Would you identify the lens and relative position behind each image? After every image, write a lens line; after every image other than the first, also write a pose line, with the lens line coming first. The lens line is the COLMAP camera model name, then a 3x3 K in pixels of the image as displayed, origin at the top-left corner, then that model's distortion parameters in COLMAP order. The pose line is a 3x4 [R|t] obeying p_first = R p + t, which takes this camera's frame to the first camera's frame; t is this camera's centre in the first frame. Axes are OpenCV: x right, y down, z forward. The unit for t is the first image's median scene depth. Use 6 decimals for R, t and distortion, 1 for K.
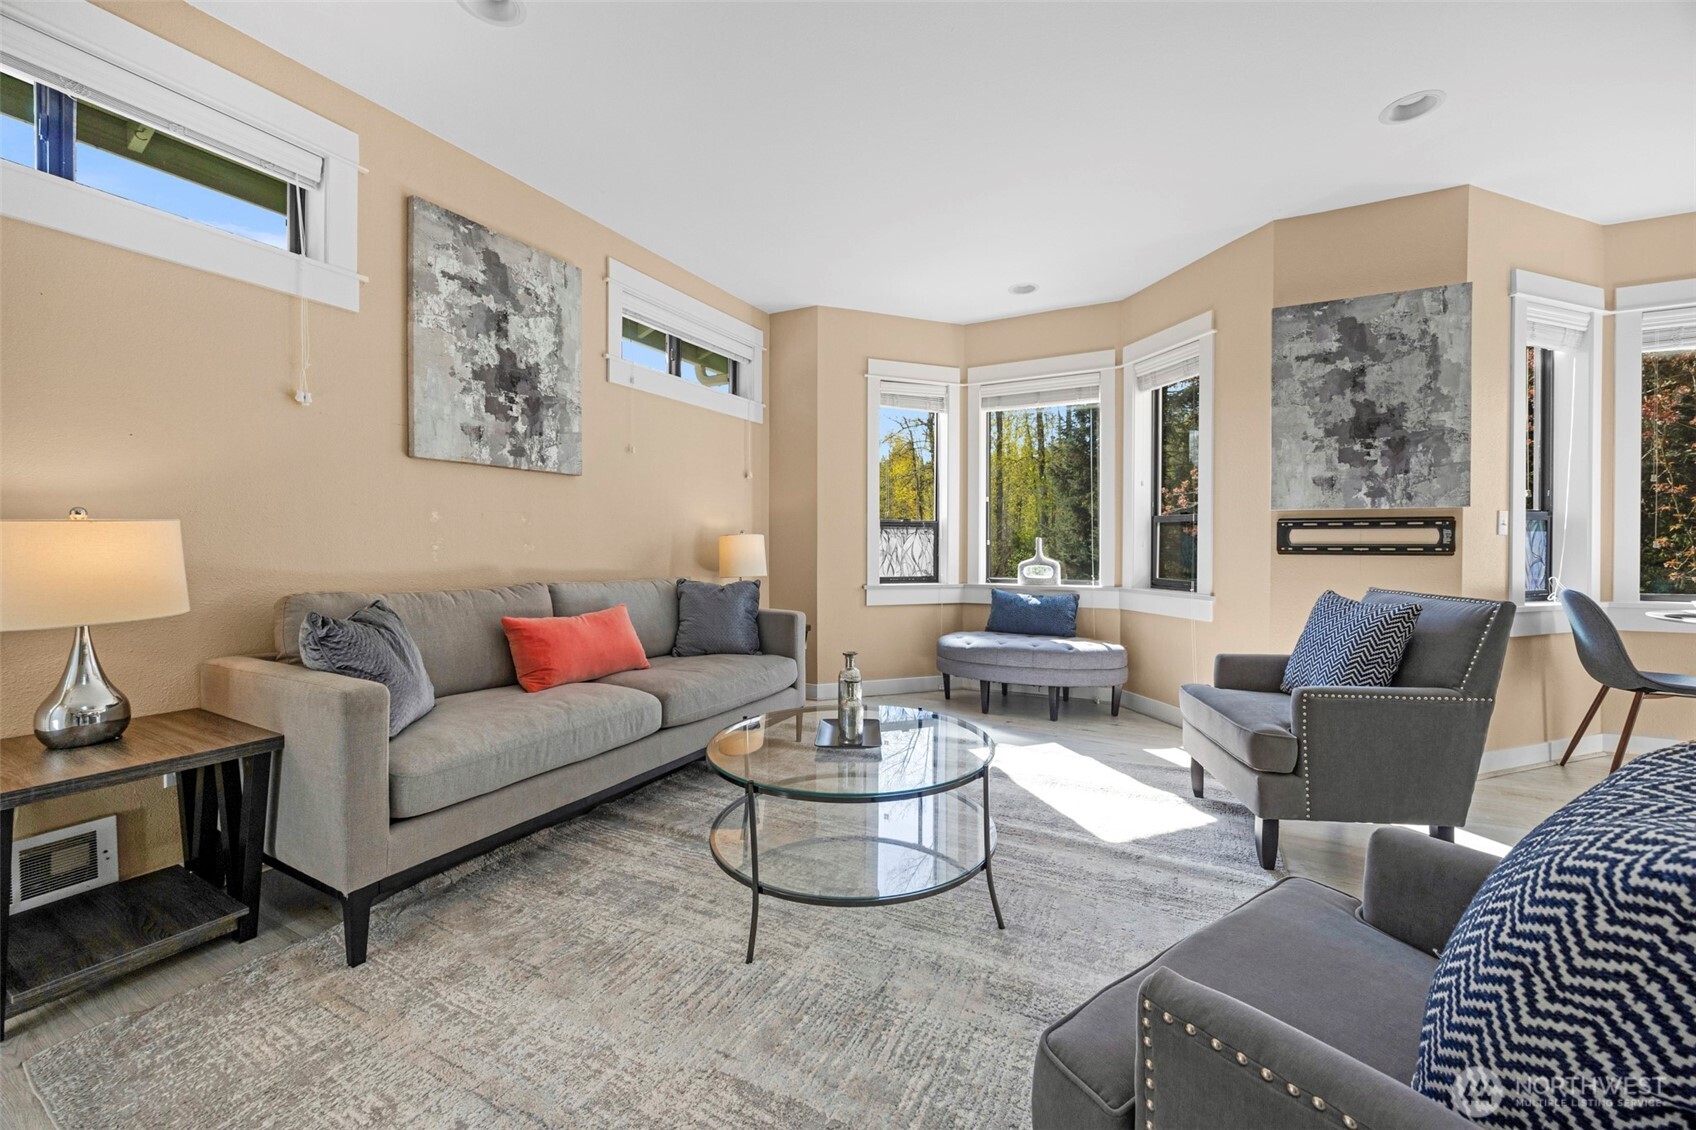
lens RADIAL K [[643.5, 0, 858.2], [0, 643.5, 548.3], [0, 0, 1]] dist [0.002123, 0.000135]
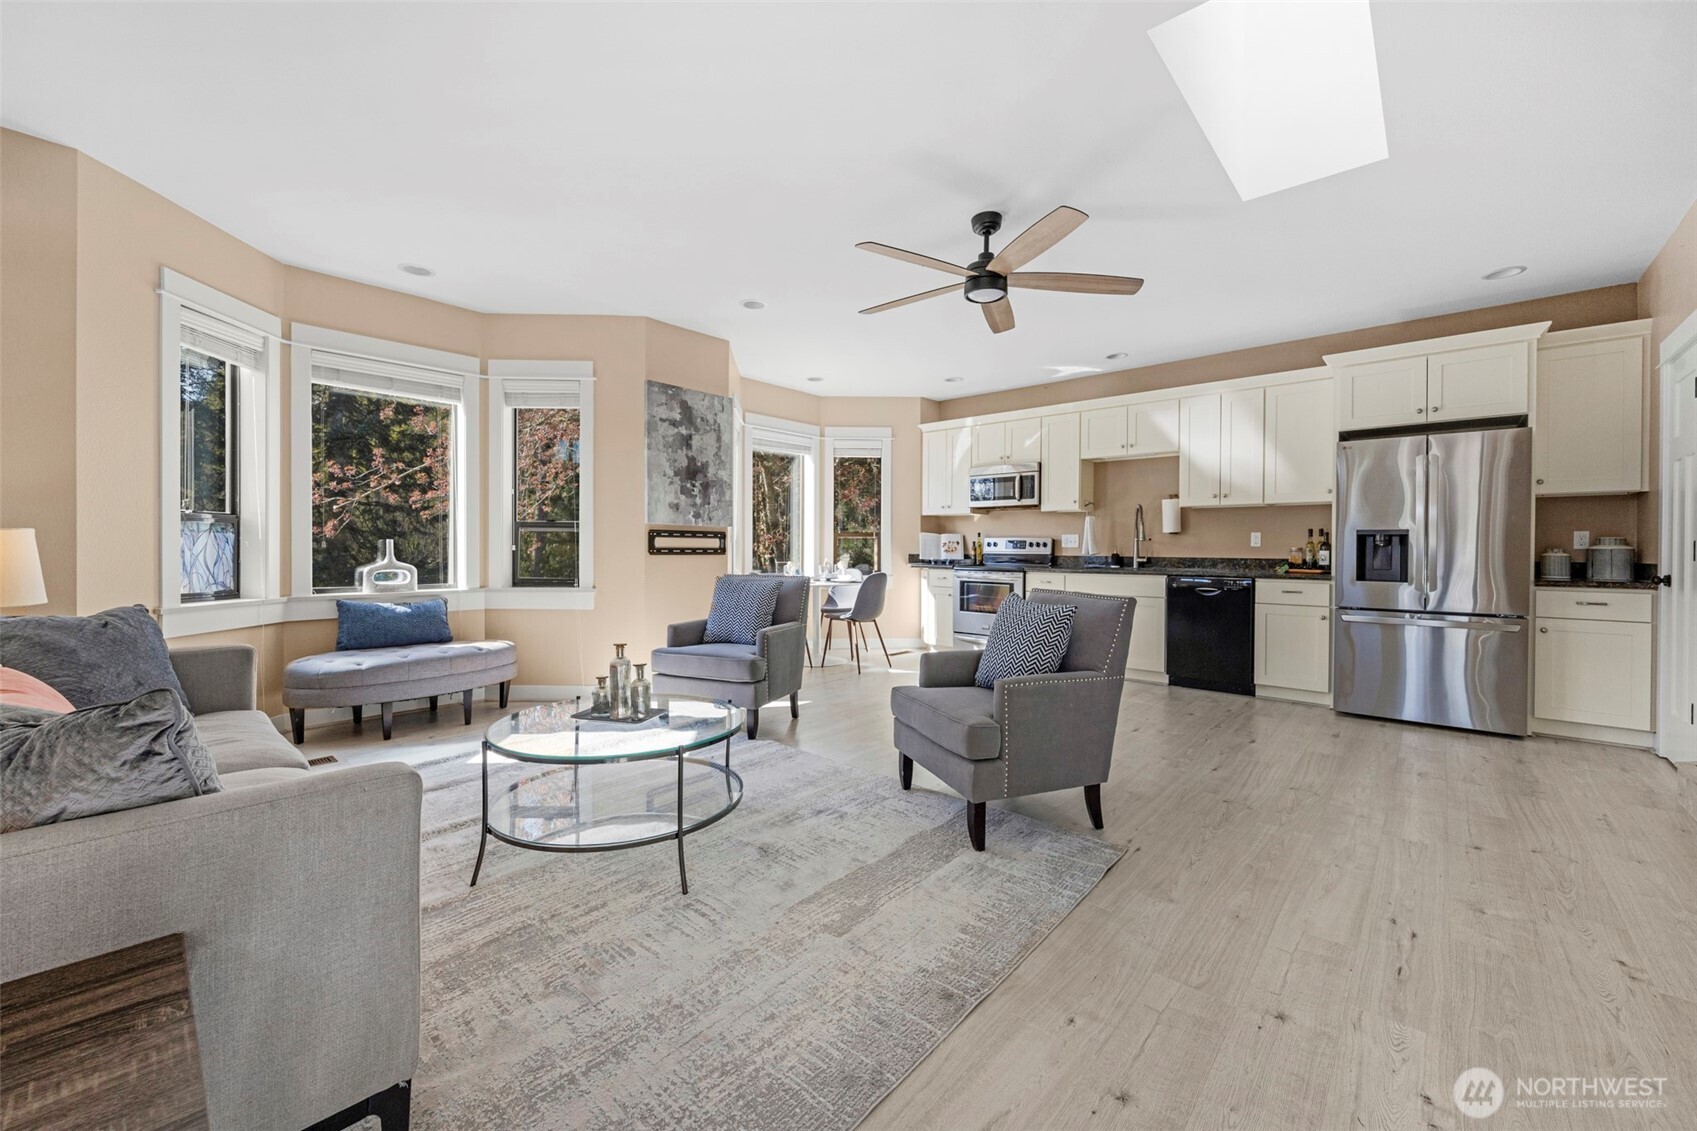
lens RADIAL K [[666.5, 0, 863.8], [0, 666.5, 553.5], [0, 0, 1]] dist [-0.002652, -0.000210]
pose [[0.251725, -0.007775, 0.967767, -0.656610], [0.001133, 0.999969, 0.007739, -0.004524], [-0.967798, -0.000851, 0.251727, 0.181283]]
